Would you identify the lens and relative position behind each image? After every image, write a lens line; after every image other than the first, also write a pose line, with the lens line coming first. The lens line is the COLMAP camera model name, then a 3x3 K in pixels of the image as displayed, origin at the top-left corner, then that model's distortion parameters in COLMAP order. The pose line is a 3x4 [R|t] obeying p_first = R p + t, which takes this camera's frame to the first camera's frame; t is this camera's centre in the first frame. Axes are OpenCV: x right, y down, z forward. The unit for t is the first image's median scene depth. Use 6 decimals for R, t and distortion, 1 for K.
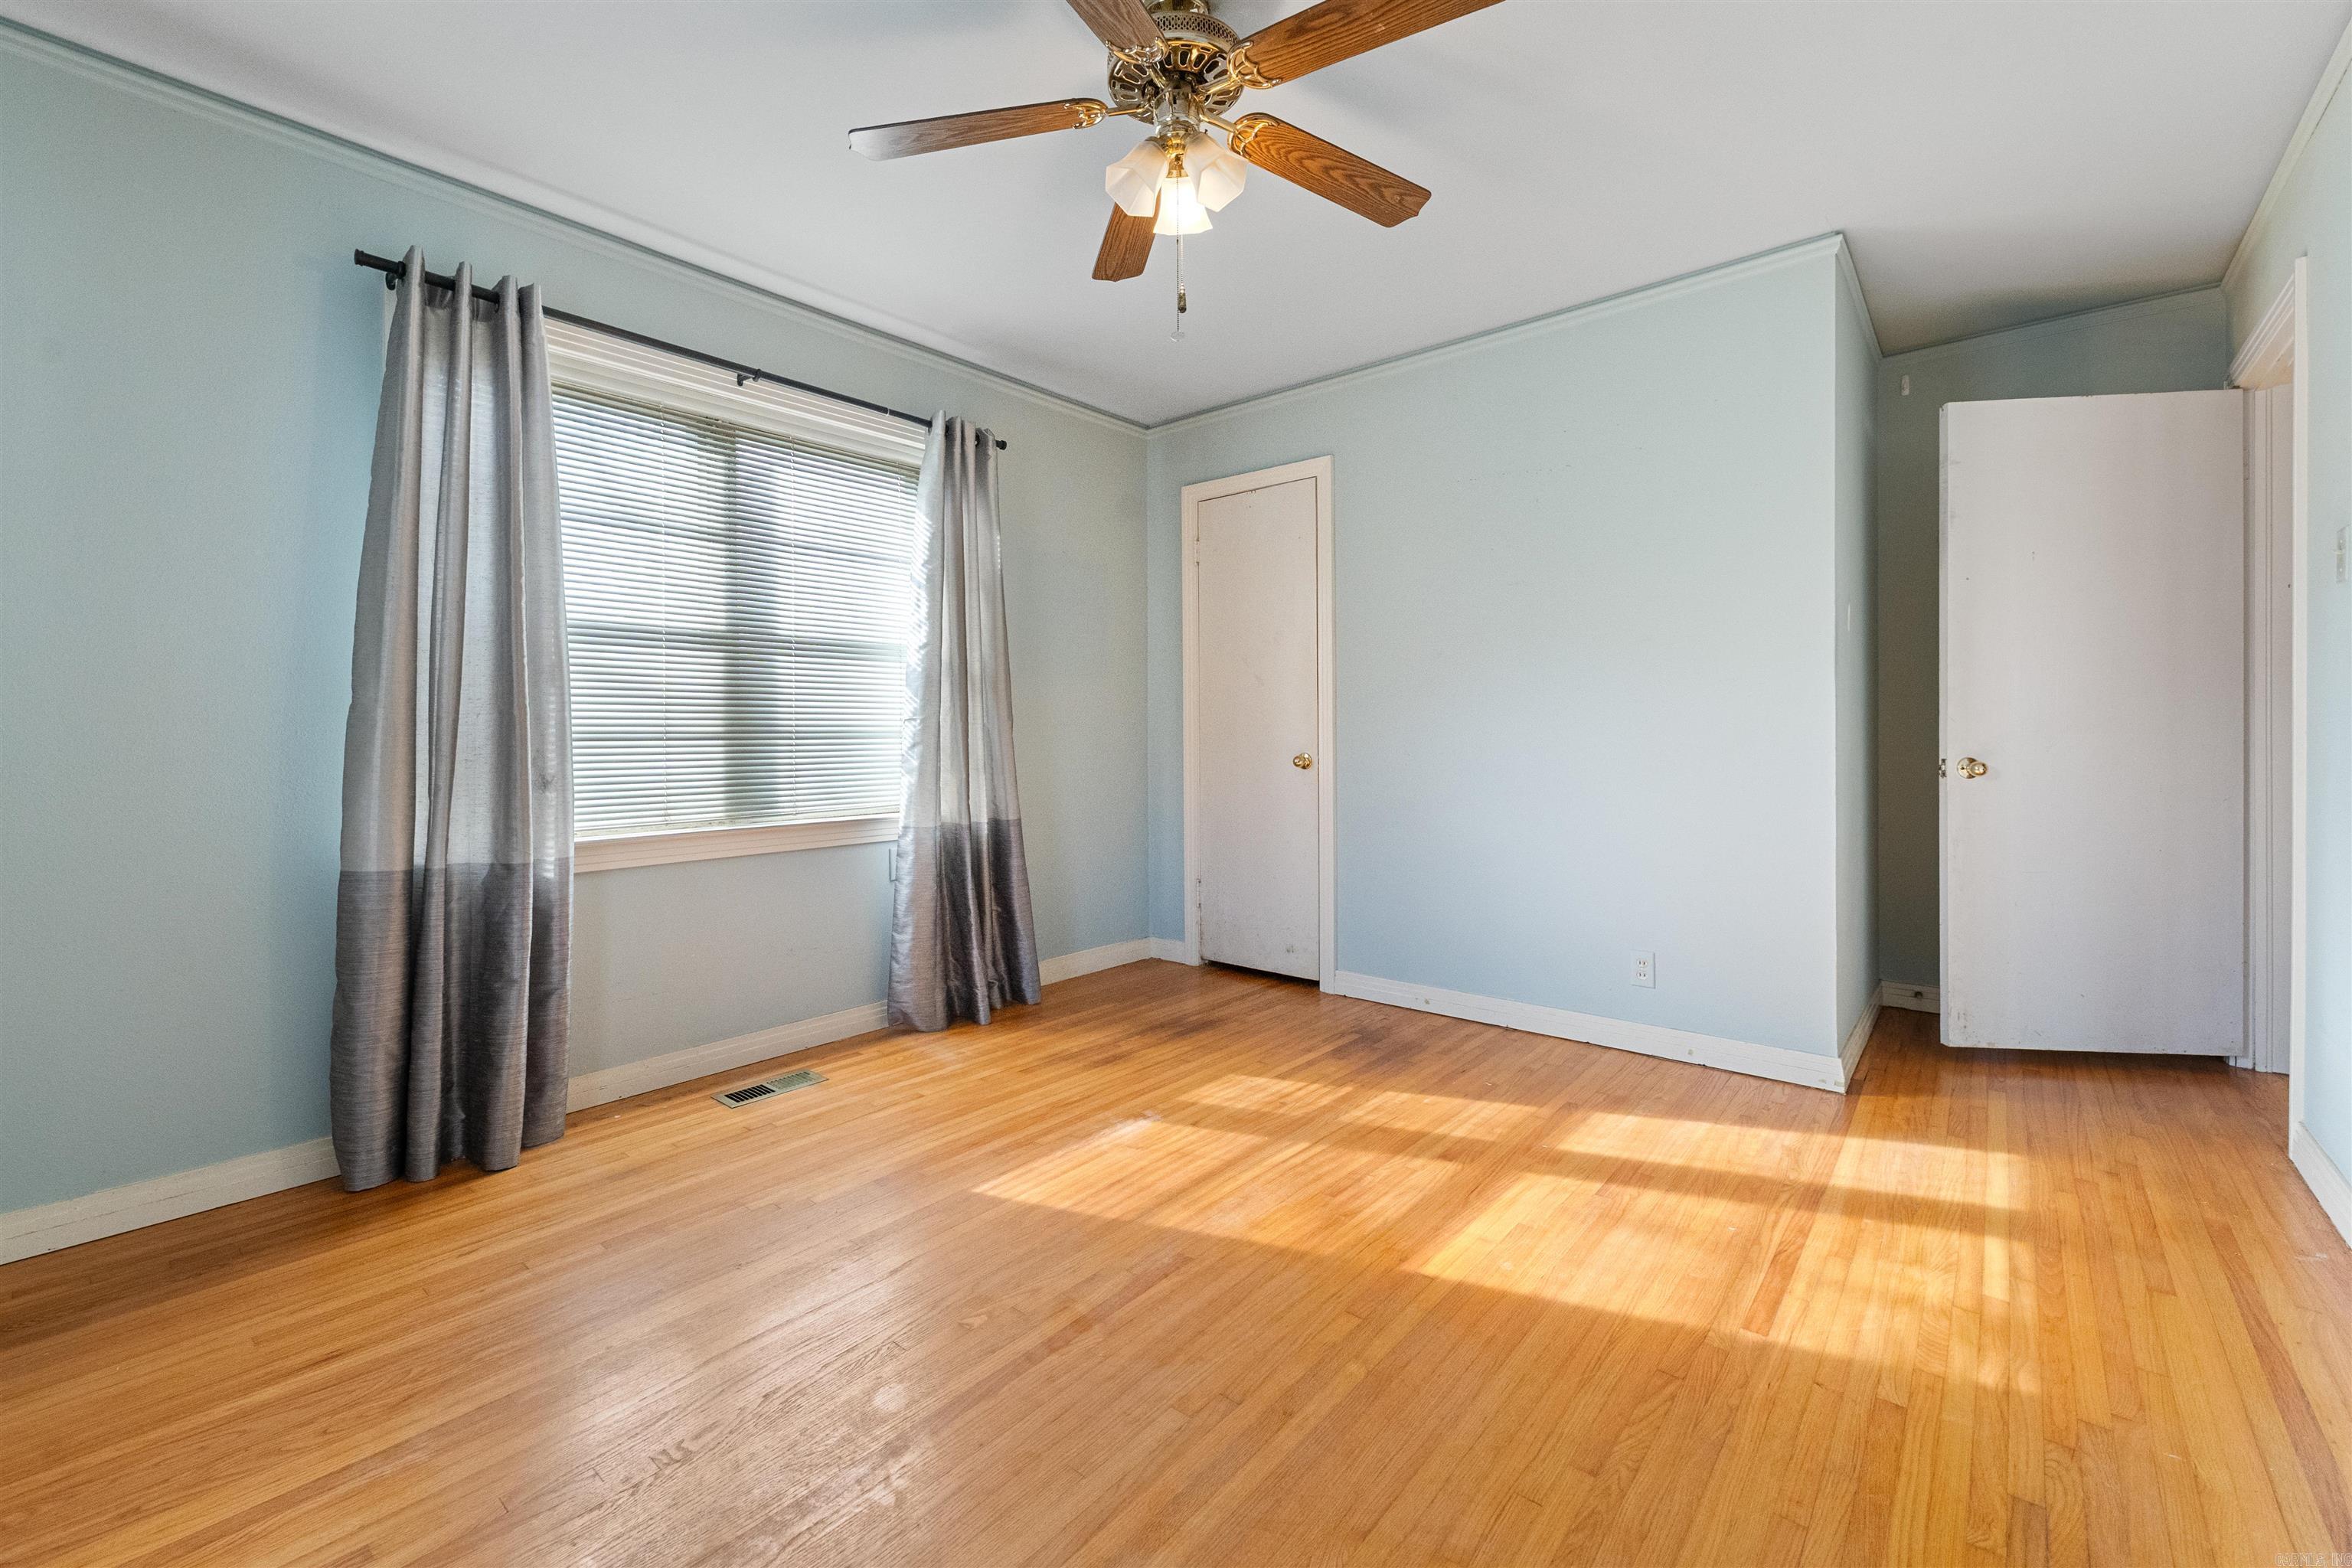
lens RADIAL K [[961.0, 0, 1176.1], [0, 961.0, 782.4], [0, 0, 1]] dist [0.005636, -0.002782]
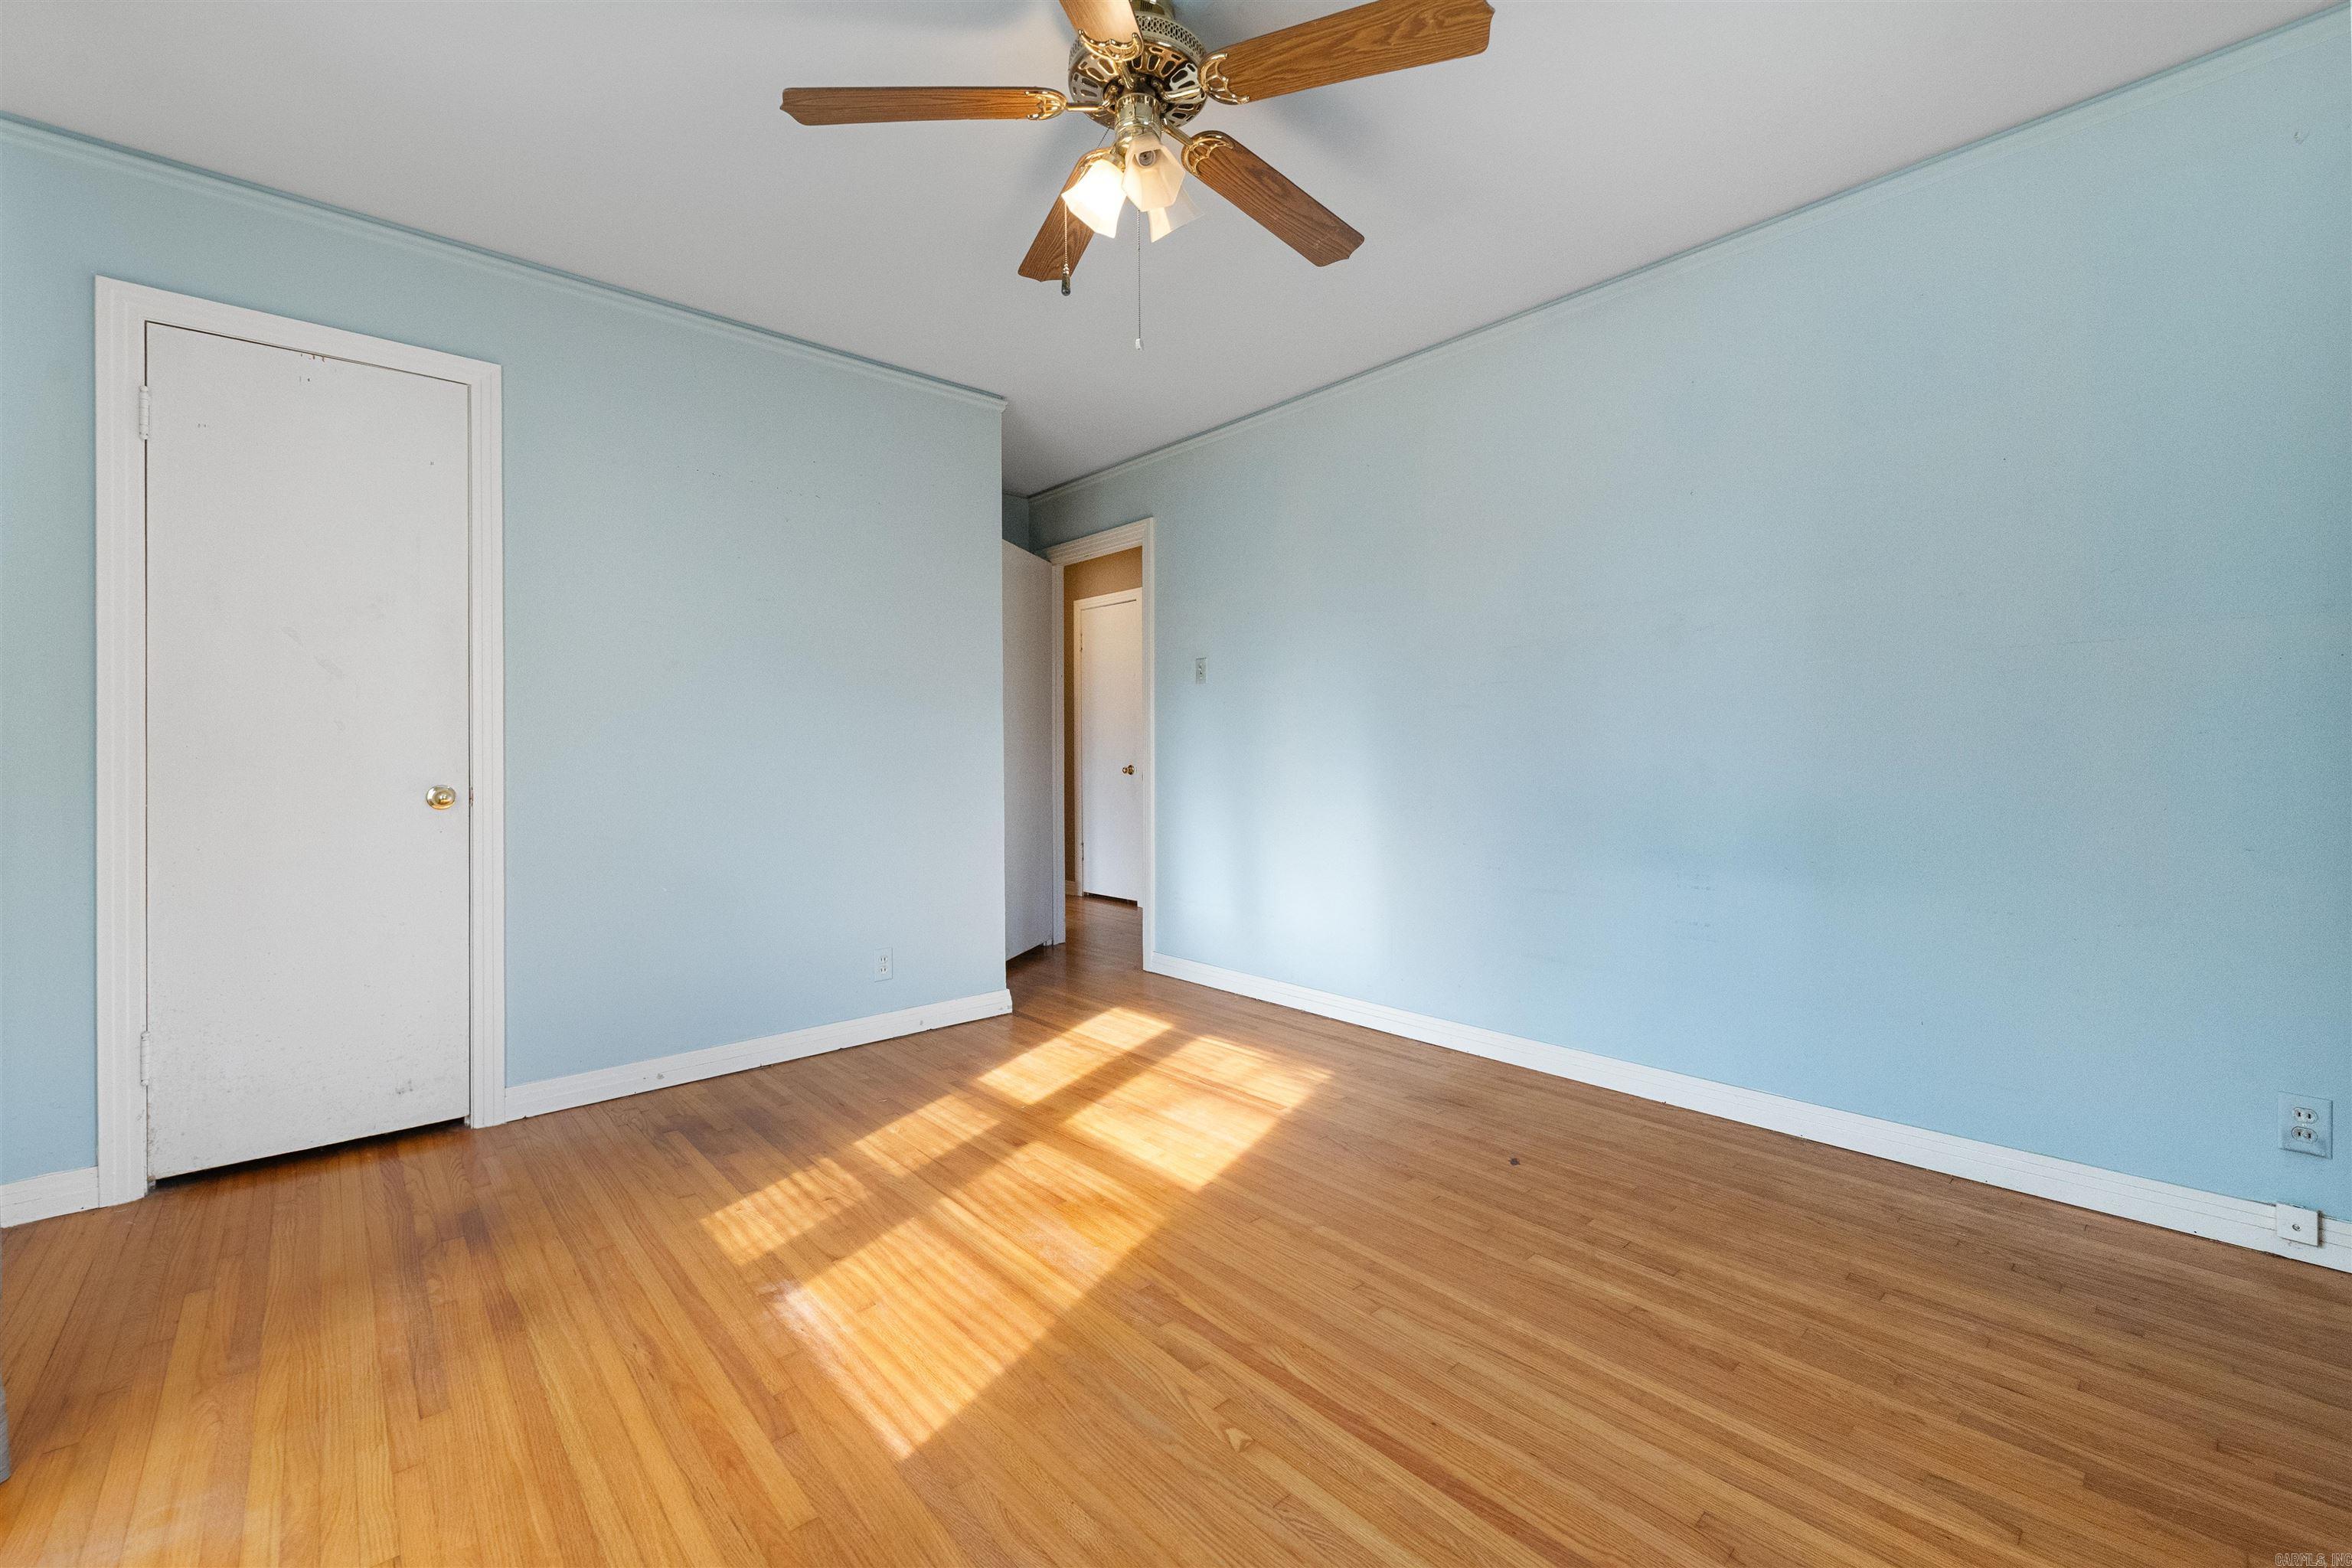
lens RADIAL K [[961.0, 0, 1176.7], [0, 961.0, 767.4], [0, 0, 1]] dist [0.005636, -0.002782]
pose [[0.126635, -0.008501, 0.991913, -0.728614], [0.049397, 0.998777, 0.002254, -0.026654], [-0.990719, 0.048712, 0.126900, 0.630083]]
